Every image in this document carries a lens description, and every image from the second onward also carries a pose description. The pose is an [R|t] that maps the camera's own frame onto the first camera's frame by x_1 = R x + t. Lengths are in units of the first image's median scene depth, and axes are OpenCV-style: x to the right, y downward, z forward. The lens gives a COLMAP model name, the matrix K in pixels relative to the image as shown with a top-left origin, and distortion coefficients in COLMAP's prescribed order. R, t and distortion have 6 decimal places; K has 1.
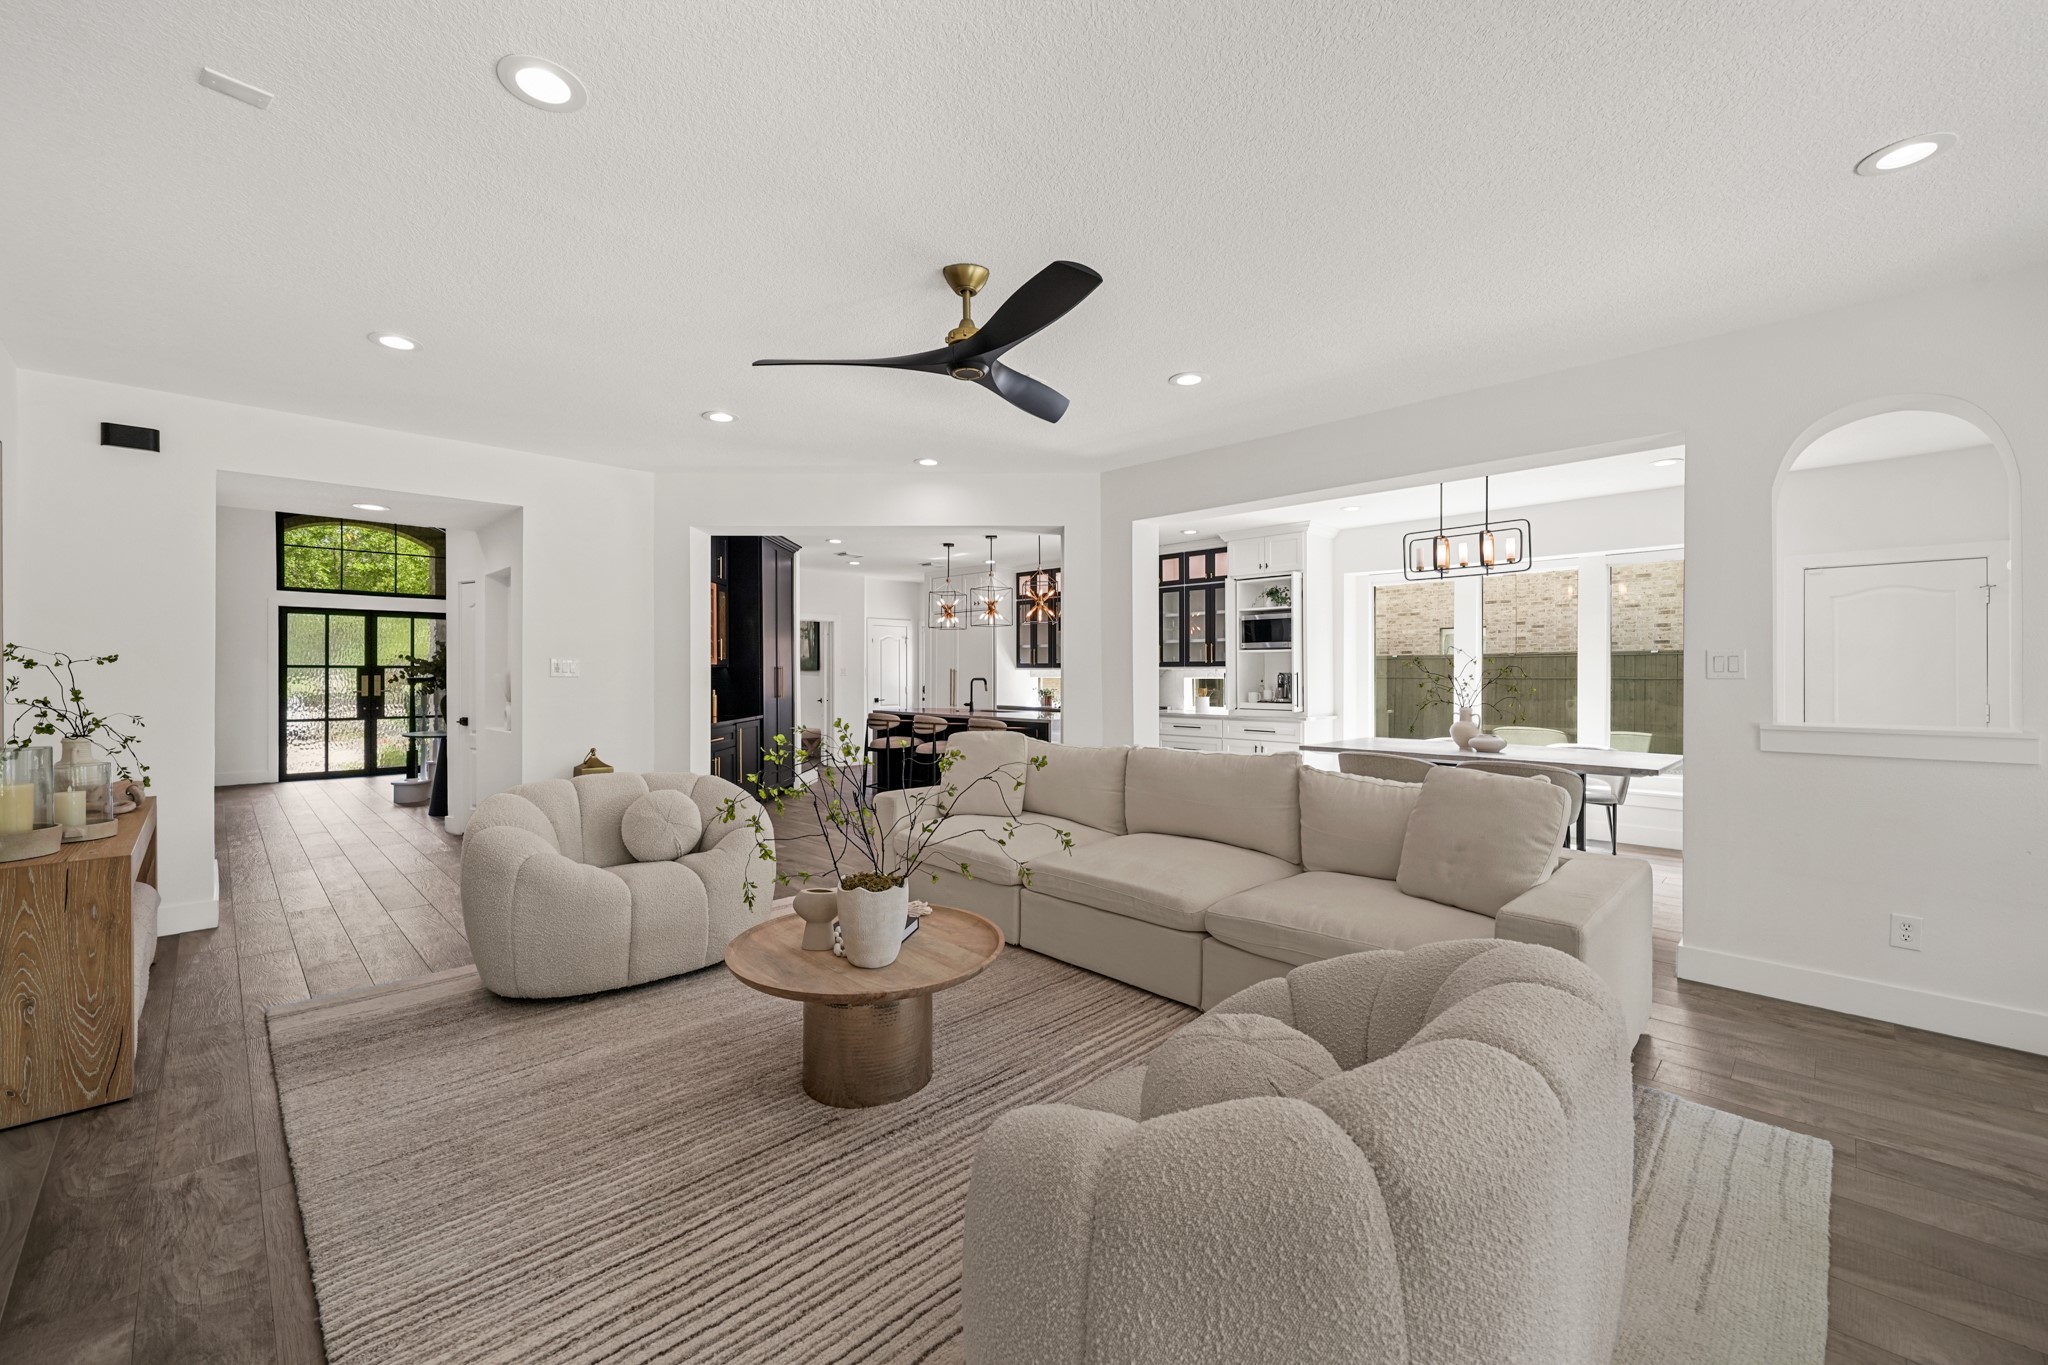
lens RADIAL K [[813.6, 0, 1017.3], [0, 813.6, 665.7], [0, 0, 1]] dist [0.000776, 0.000114]
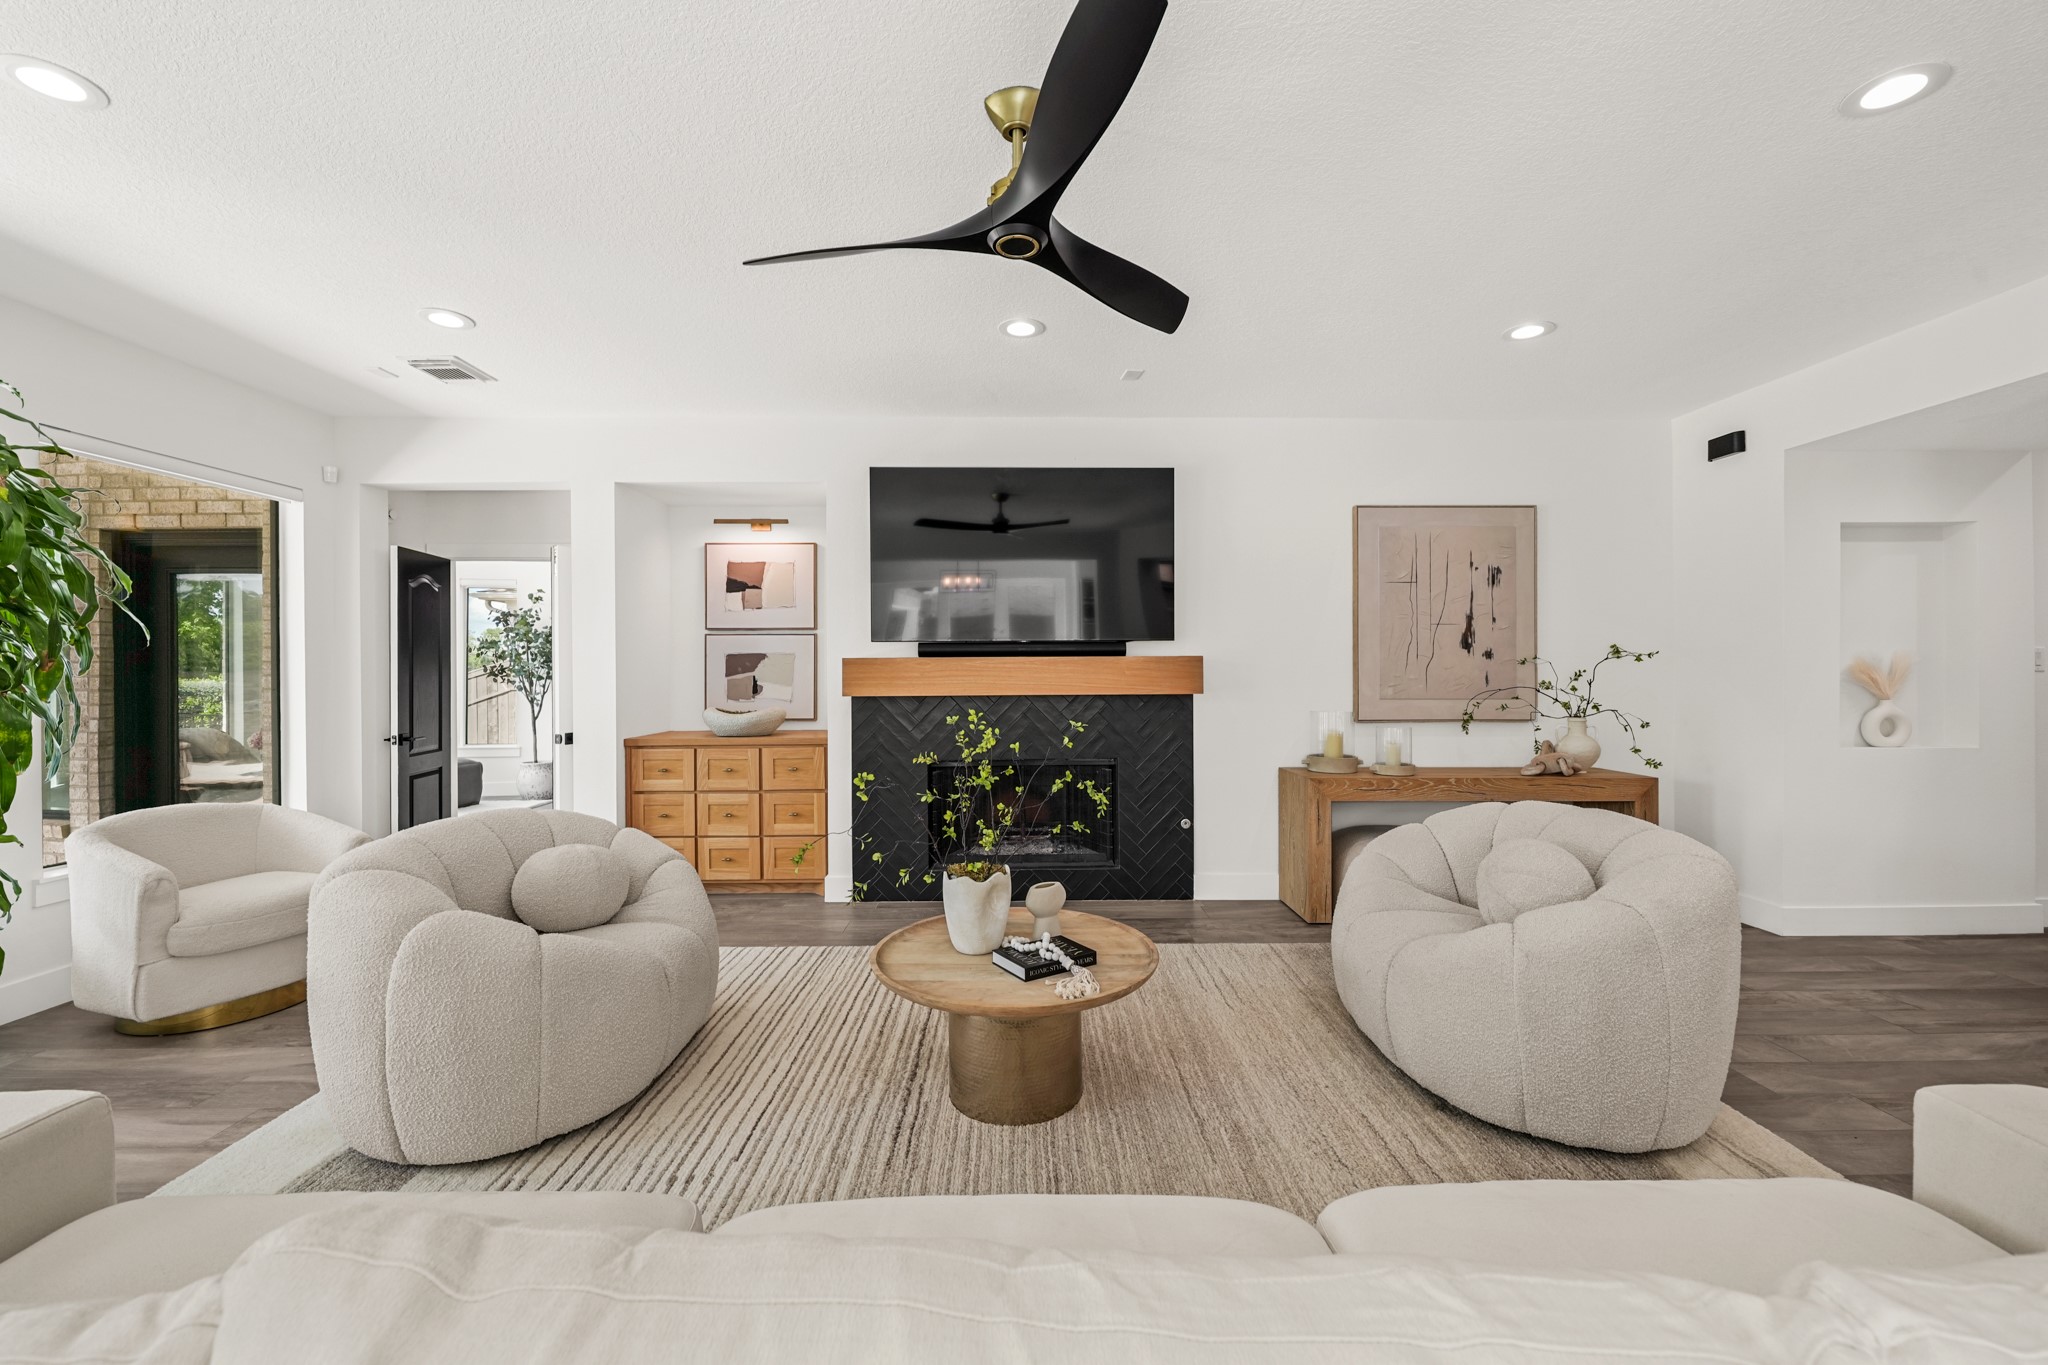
lens RADIAL K [[810.1, 0, 1018.1], [0, 810.1, 677.4], [0, 0, 1]] dist [0.000823, -0.000014]
pose [[-0.697899, 0.005596, -0.716174, 0.492461], [0.010979, 0.999936, -0.002886, 0.023373], [0.716112, -0.009877, -0.697916, 1.670435]]
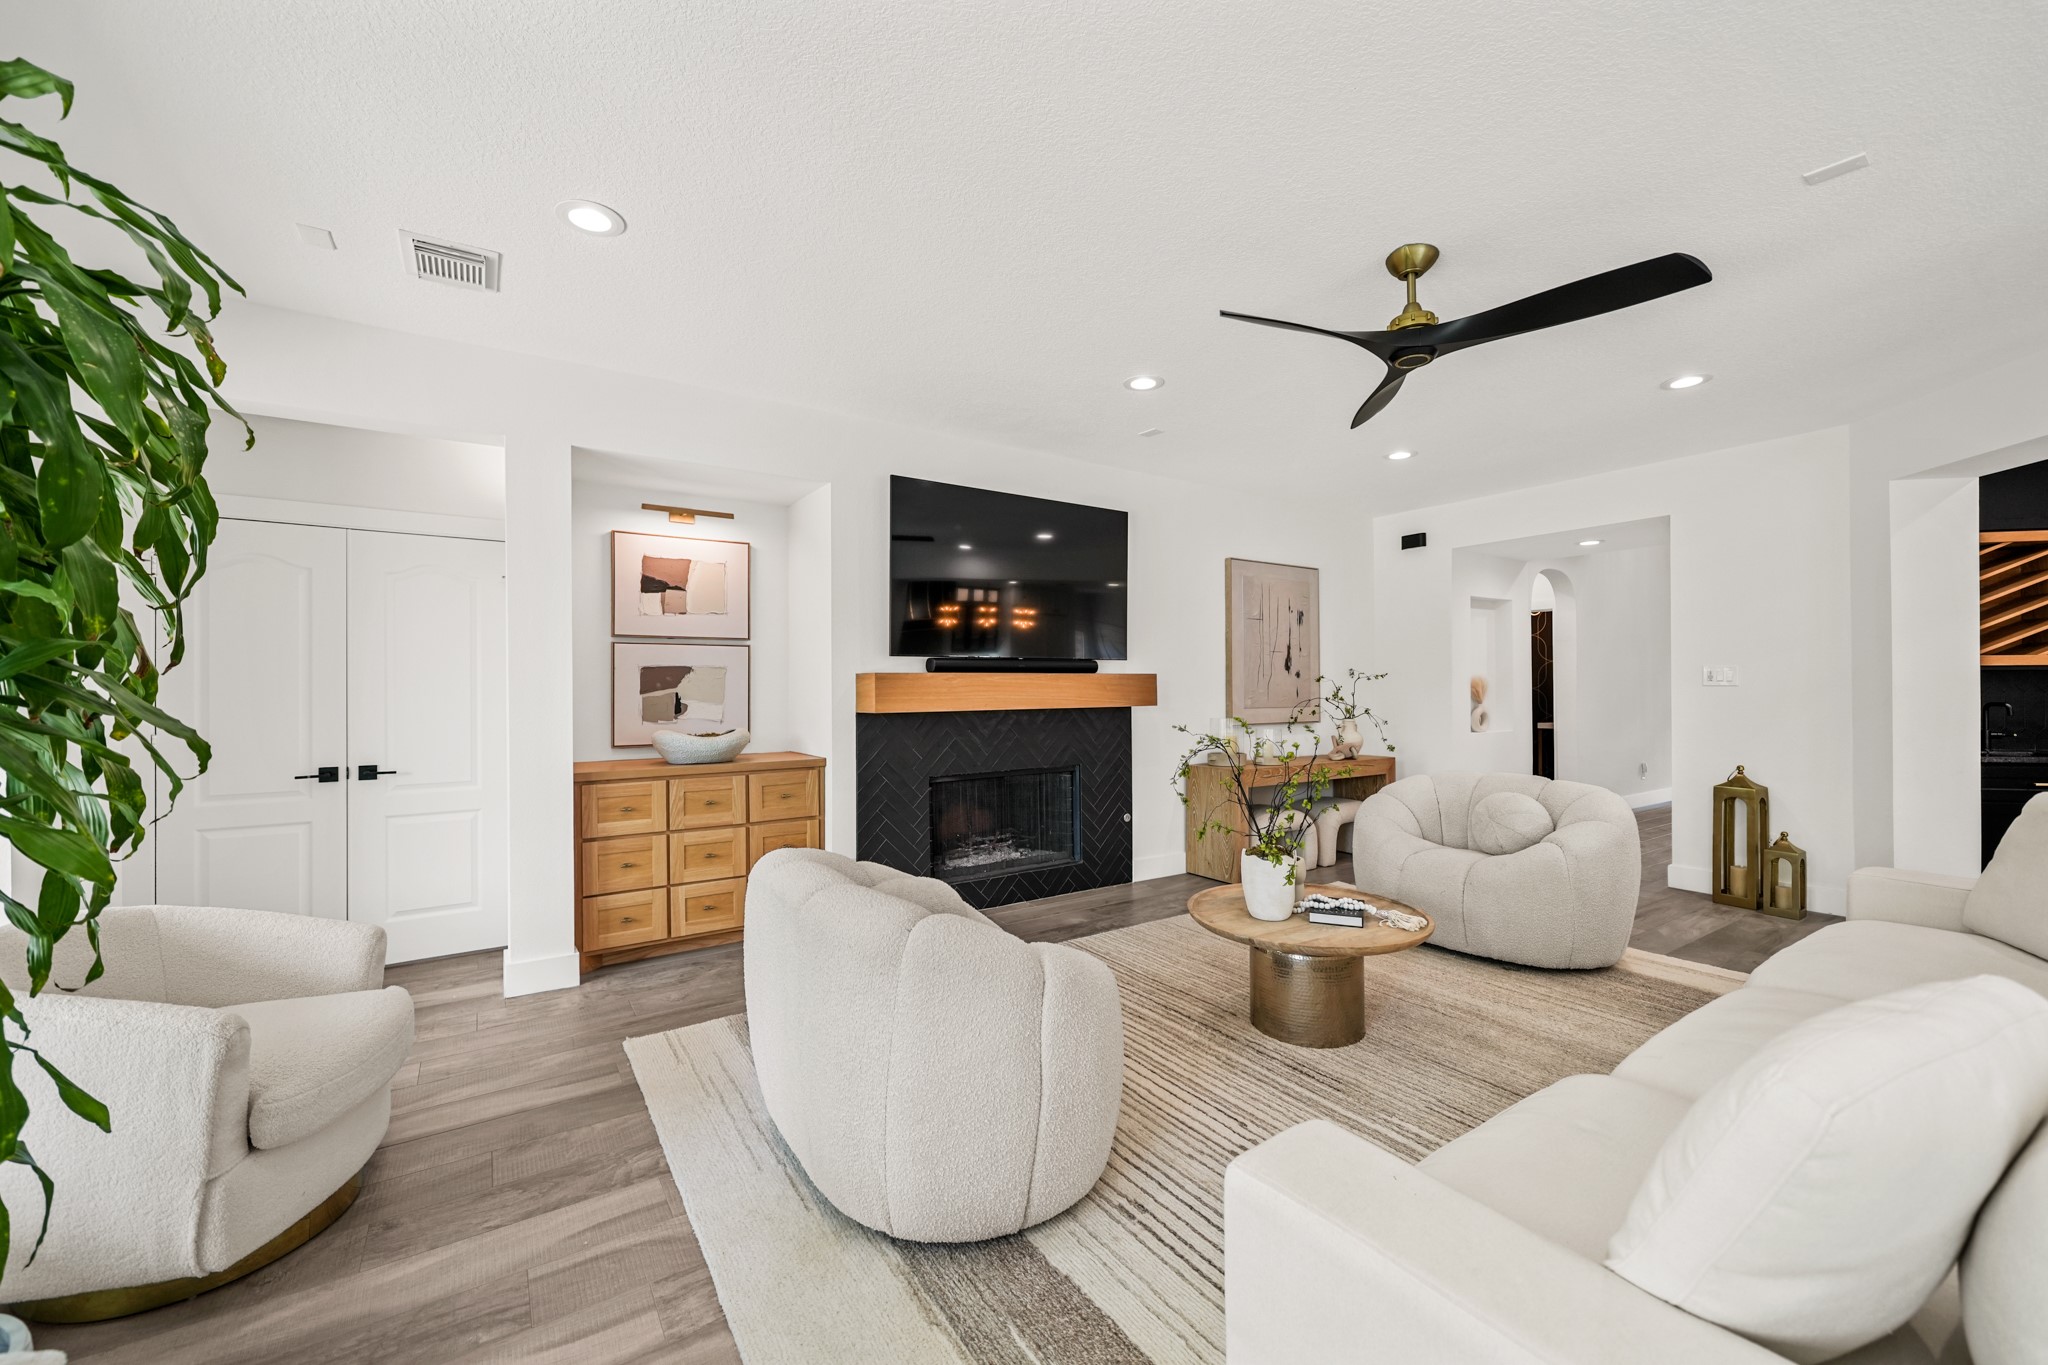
lens RADIAL K [[809.5, 0, 1021.3], [0, 809.5, 687.8], [0, 0, 1]] dist [-0.000105, 0.000048]
pose [[-0.194389, 0.001190, -0.980924, 1.047593], [0.015674, 0.999875, -0.001893, 0.010913], [0.980799, -0.015743, -0.194383, 0.831870]]
